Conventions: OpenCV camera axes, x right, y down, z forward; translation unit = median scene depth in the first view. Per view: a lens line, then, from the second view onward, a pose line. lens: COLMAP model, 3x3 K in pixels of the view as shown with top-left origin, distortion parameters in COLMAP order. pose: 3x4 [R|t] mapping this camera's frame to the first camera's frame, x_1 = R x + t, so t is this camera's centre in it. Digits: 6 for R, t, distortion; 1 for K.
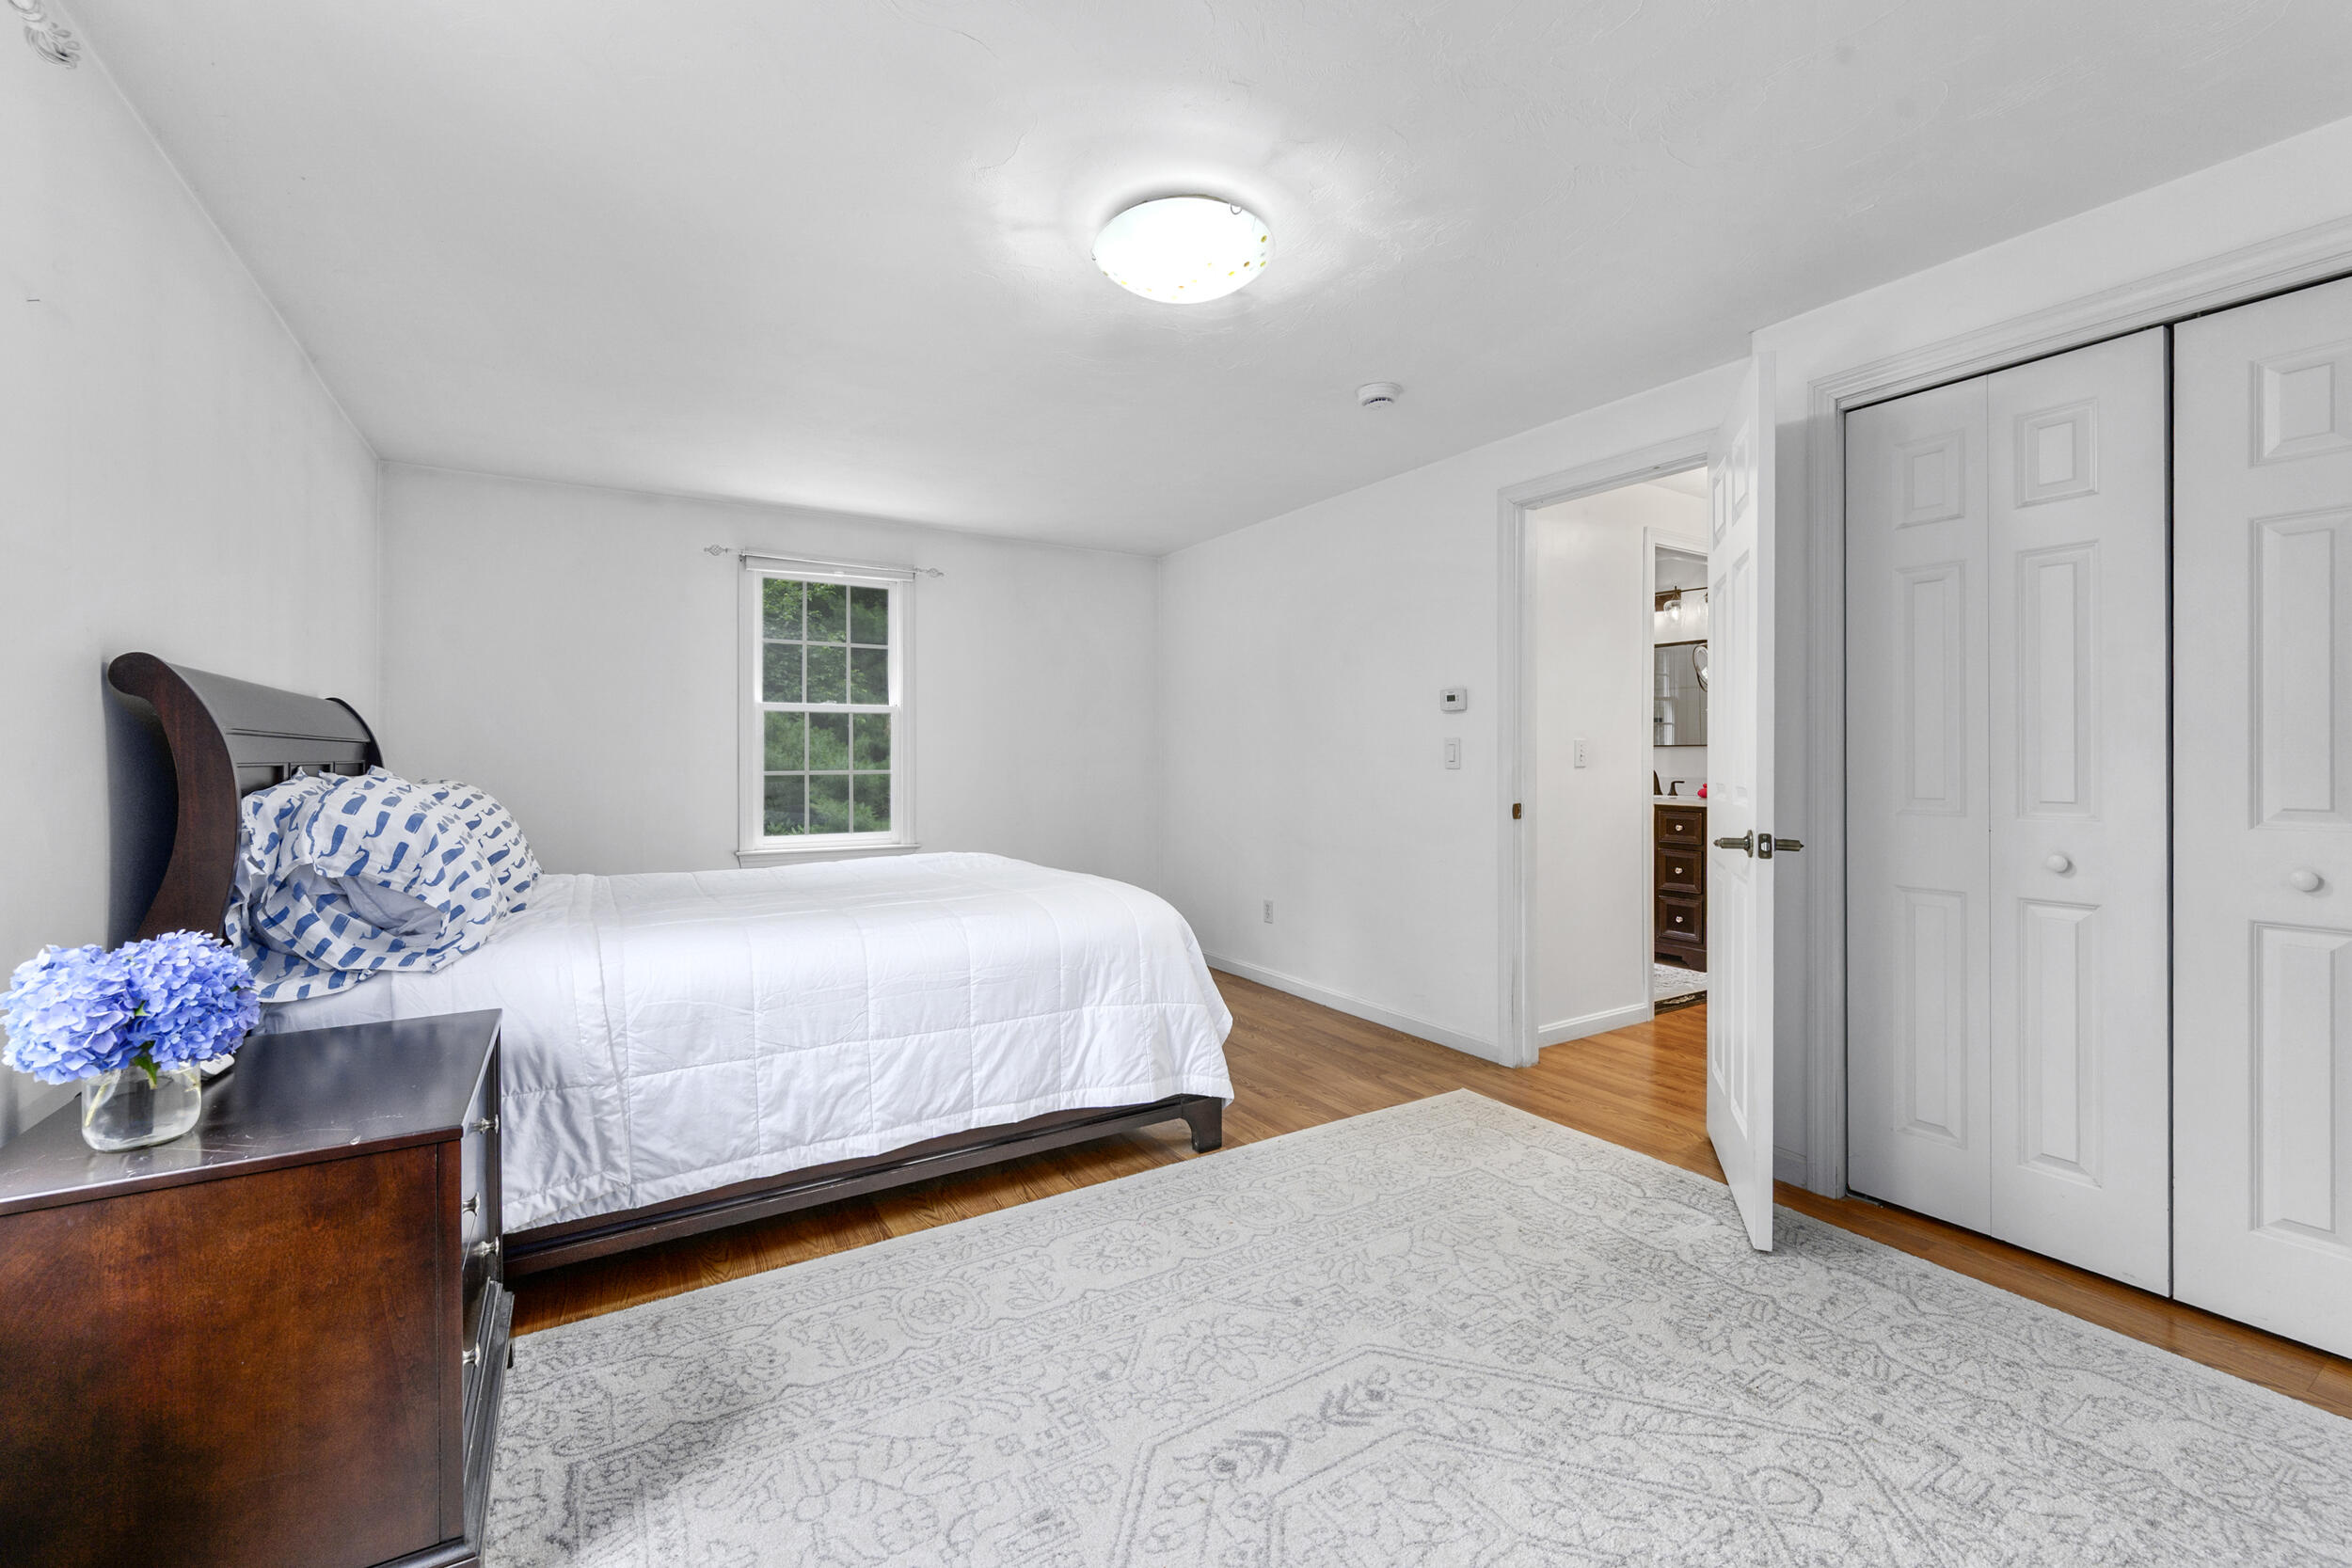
lens RADIAL K [[968.1, 0, 1188.0], [0, 968.1, 753.2], [0, 0, 1]] dist [-0.000933, -0.000324]
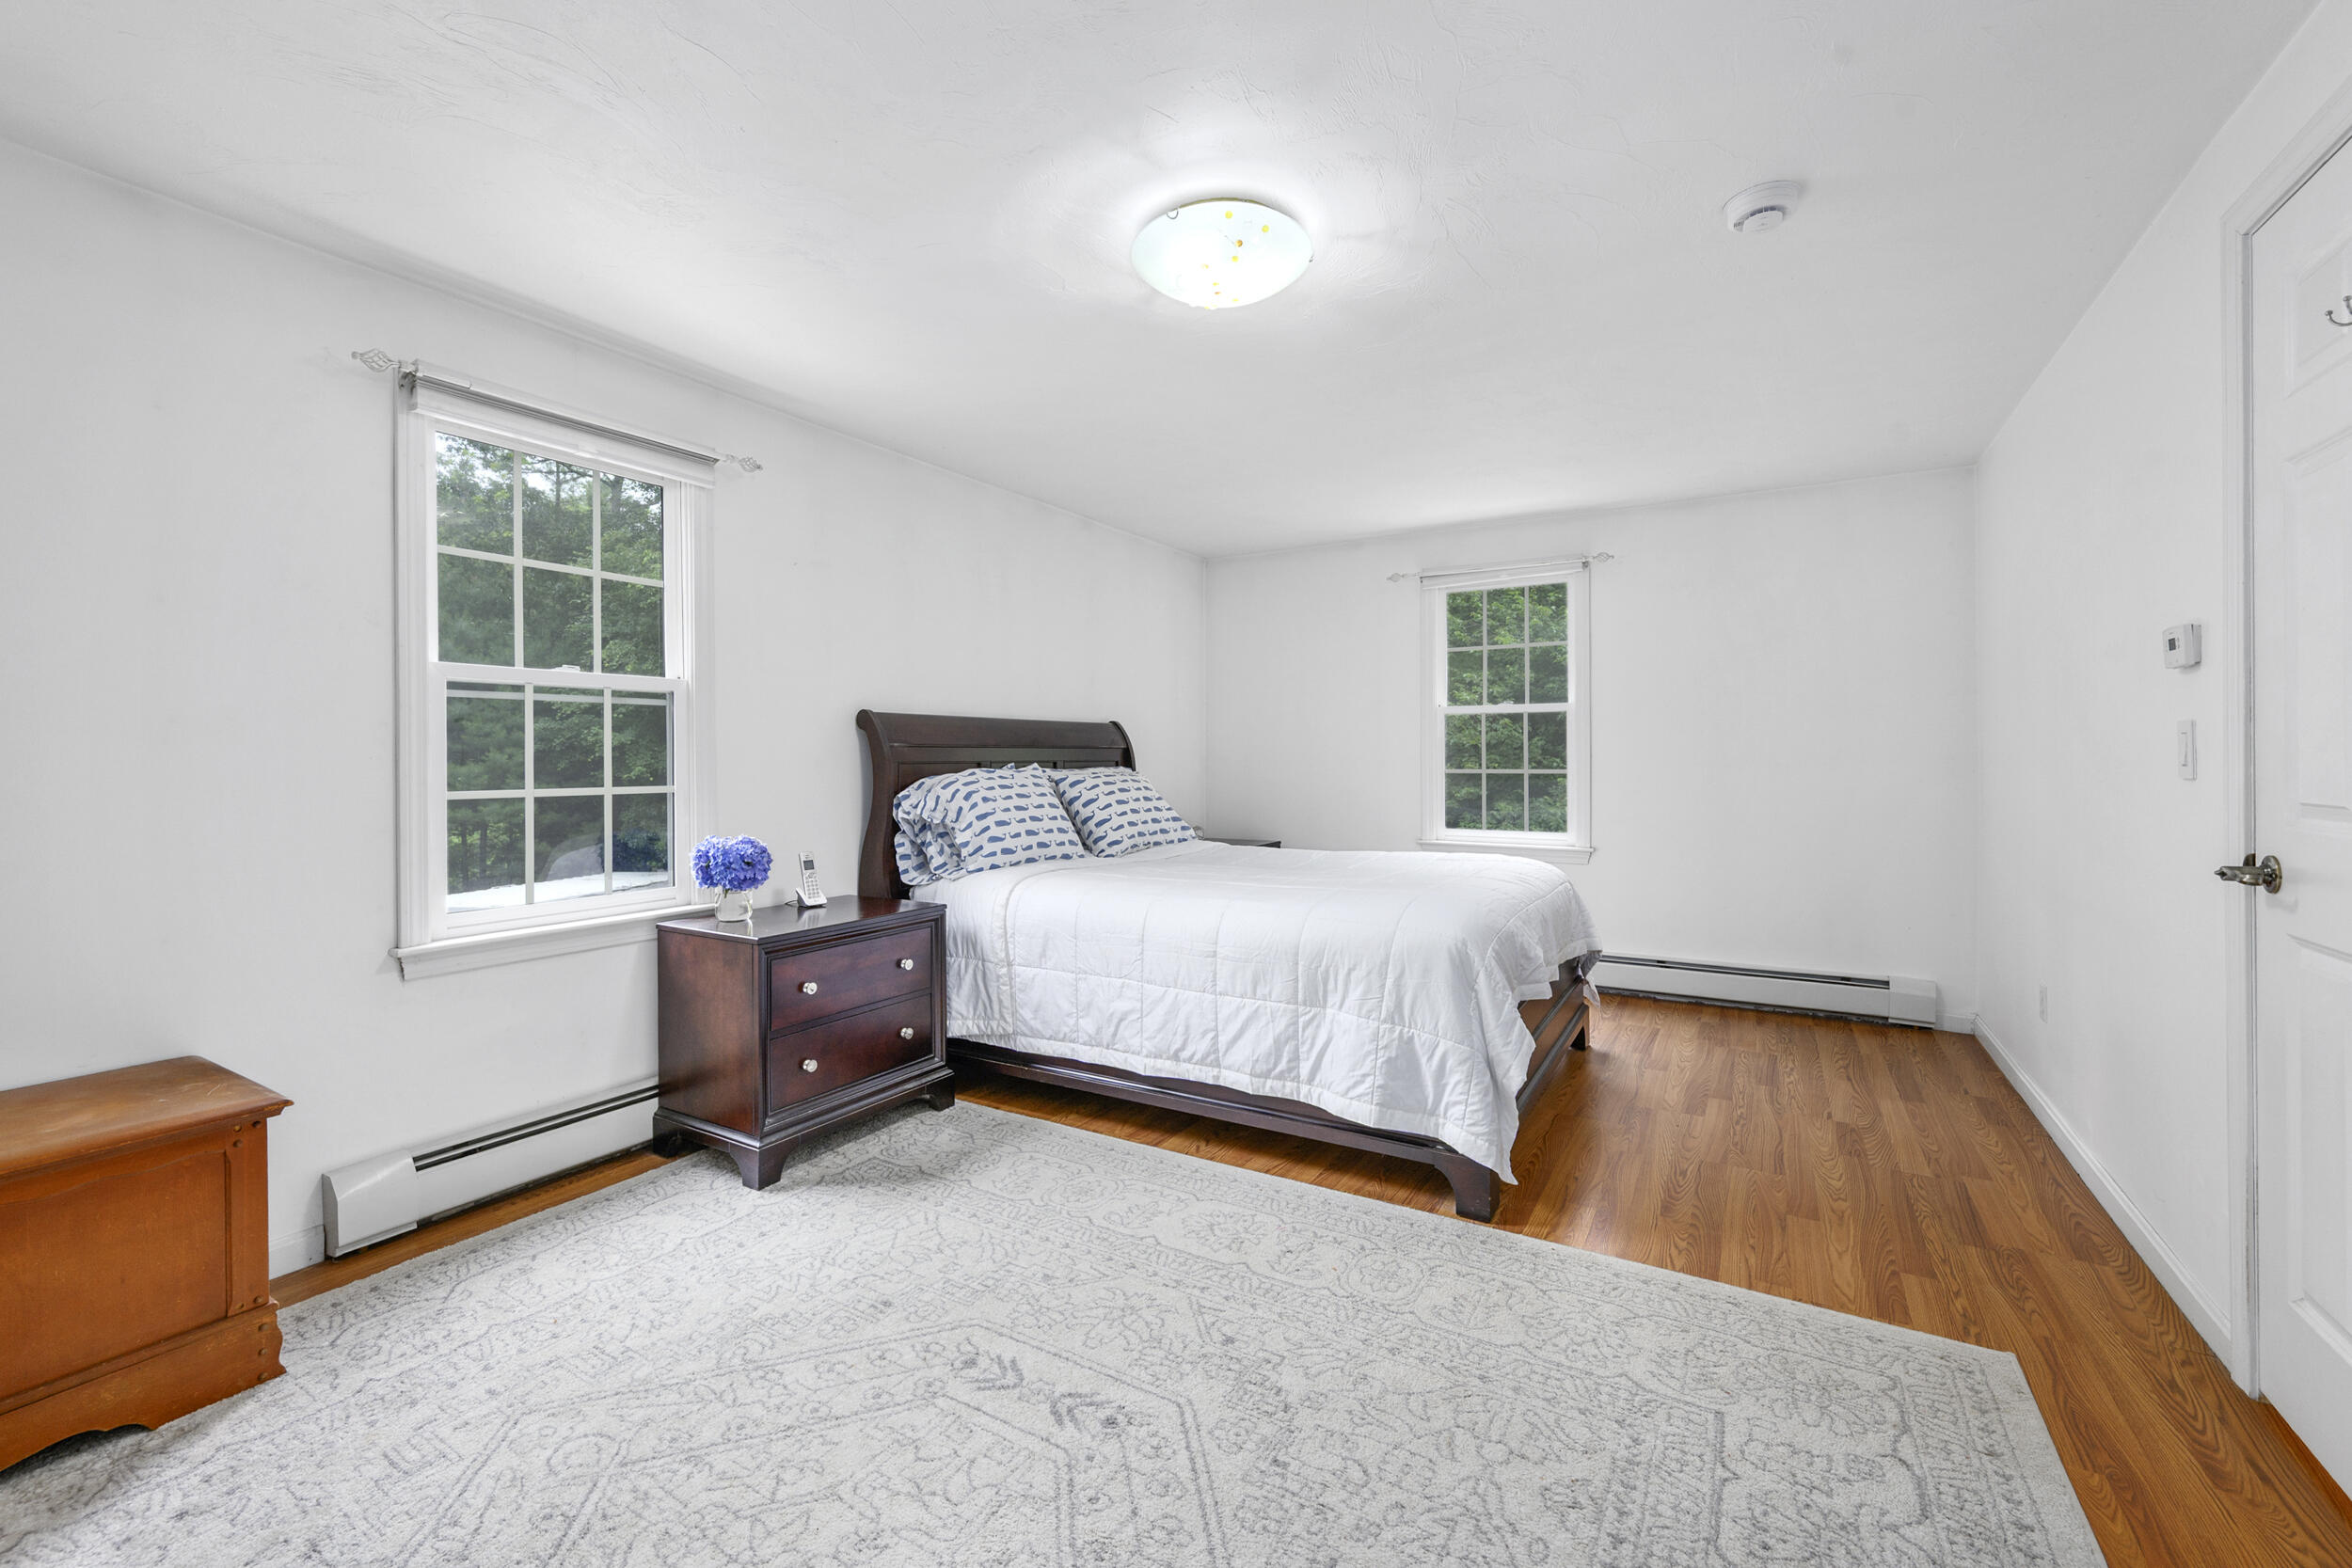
lens RADIAL K [[968.1, 0, 1188.0], [0, 968.1, 753.2], [0, 0, 1]] dist [-0.000933, -0.000324]
pose [[0.455647, -0.003690, -0.890153, 0.777817], [0.006766, 0.999977, -0.000681, -0.001674], [0.890135, -0.005712, 0.455661, 0.452177]]
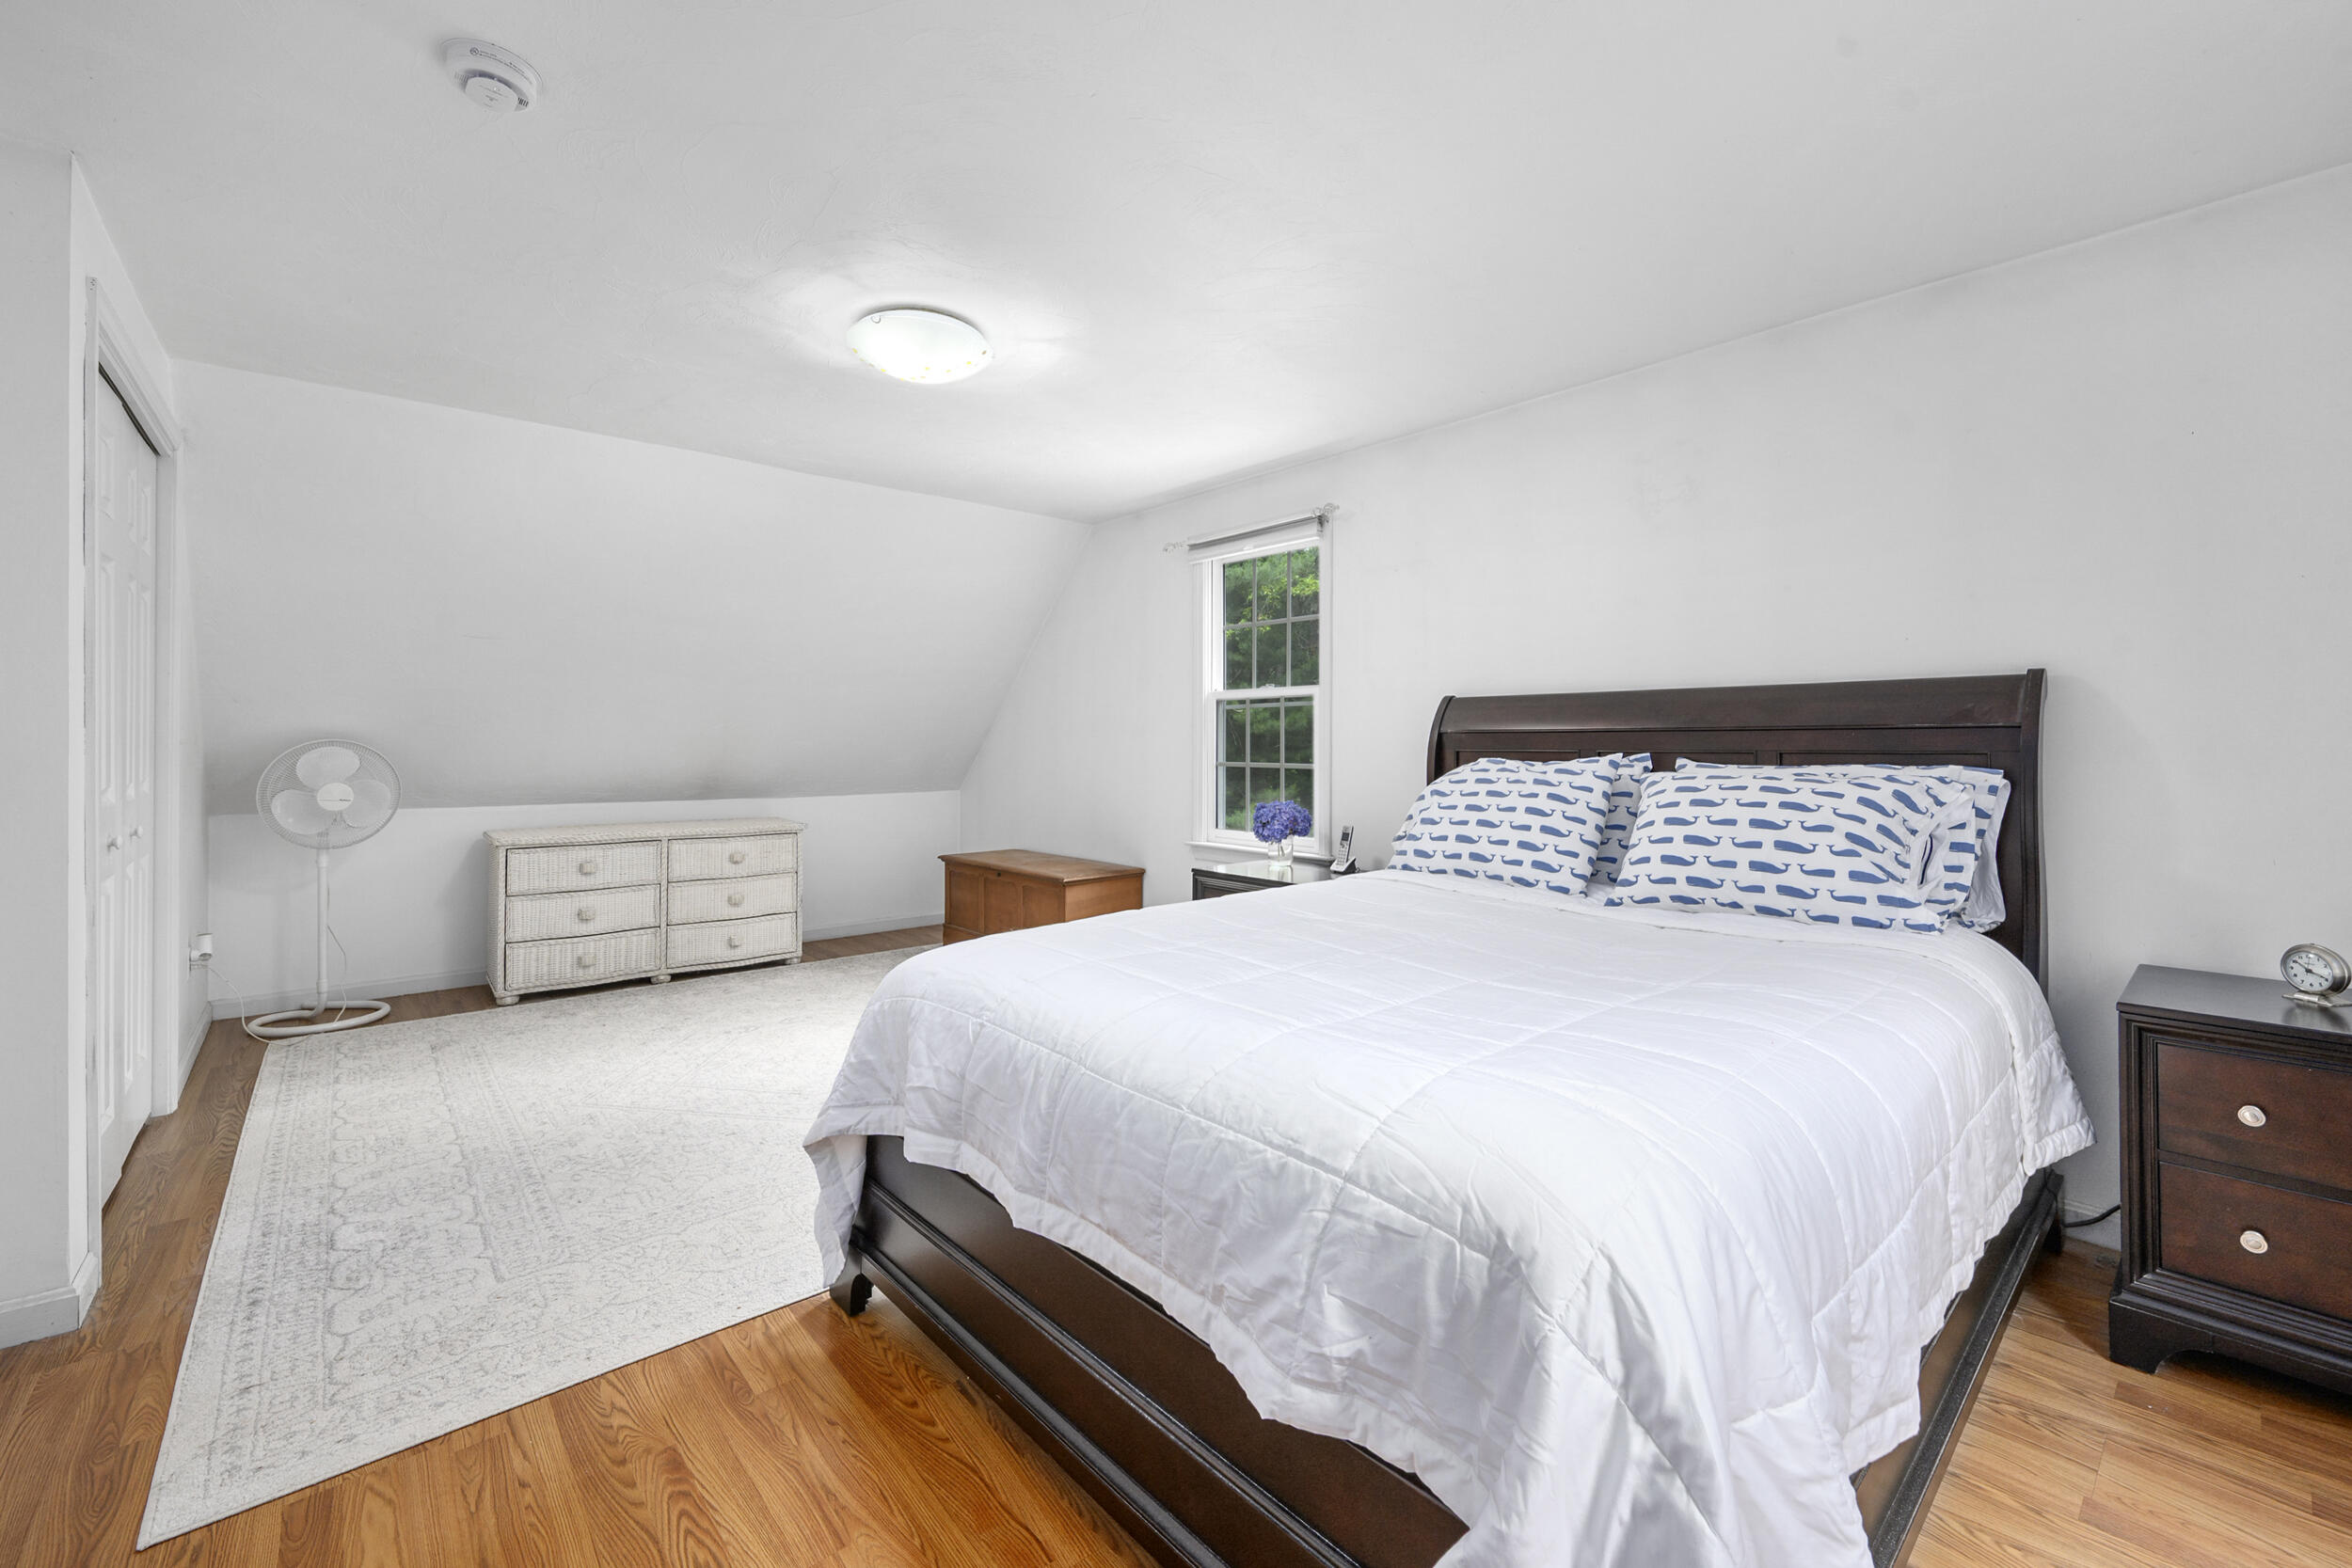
lens RADIAL K [[951.1, 0, 1175.4], [0, 951.1, 737.4], [0, 0, 1]] dist [0.000095, -0.000069]
pose [[-0.987258, 0.001389, -0.159124, -0.124967], [0.002475, 0.999975, -0.006625, -0.001338], [0.159111, -0.006934, -0.987236, 2.036561]]
